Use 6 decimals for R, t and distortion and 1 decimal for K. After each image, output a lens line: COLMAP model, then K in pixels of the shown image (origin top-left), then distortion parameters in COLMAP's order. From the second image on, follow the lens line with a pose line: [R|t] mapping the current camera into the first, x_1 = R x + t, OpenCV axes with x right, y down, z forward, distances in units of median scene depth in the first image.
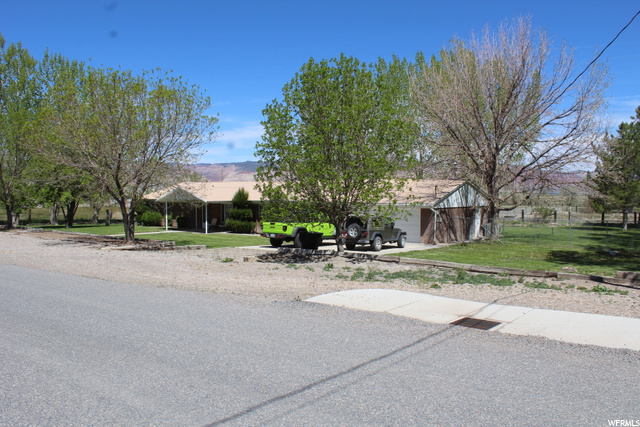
lens RADIAL K [[545.2, 0, 319.1], [0, 545.2, 213.7], [0, 0, 1]] dist [-0.089176, -0.005127]
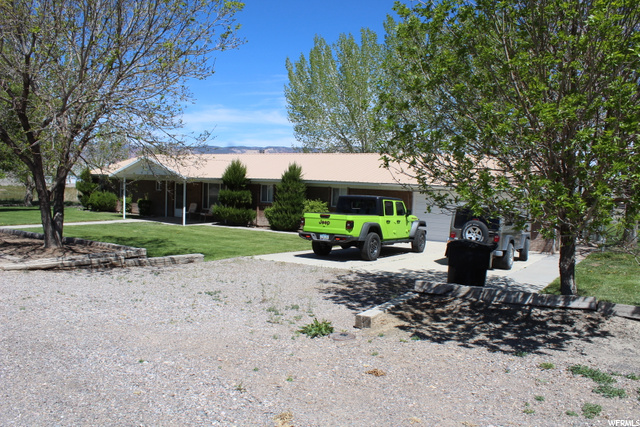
lens RADIAL K [[545.2, 0, 320.9], [0, 545.2, 214.1], [0, 0, 1]] dist [-0.089176, -0.005127]
pose [[0.996313, 0.024792, 0.082130, -0.092907], [-0.026739, 0.999385, 0.022688, 0.002675], [-0.081517, -0.024801, 0.996363, 0.311235]]
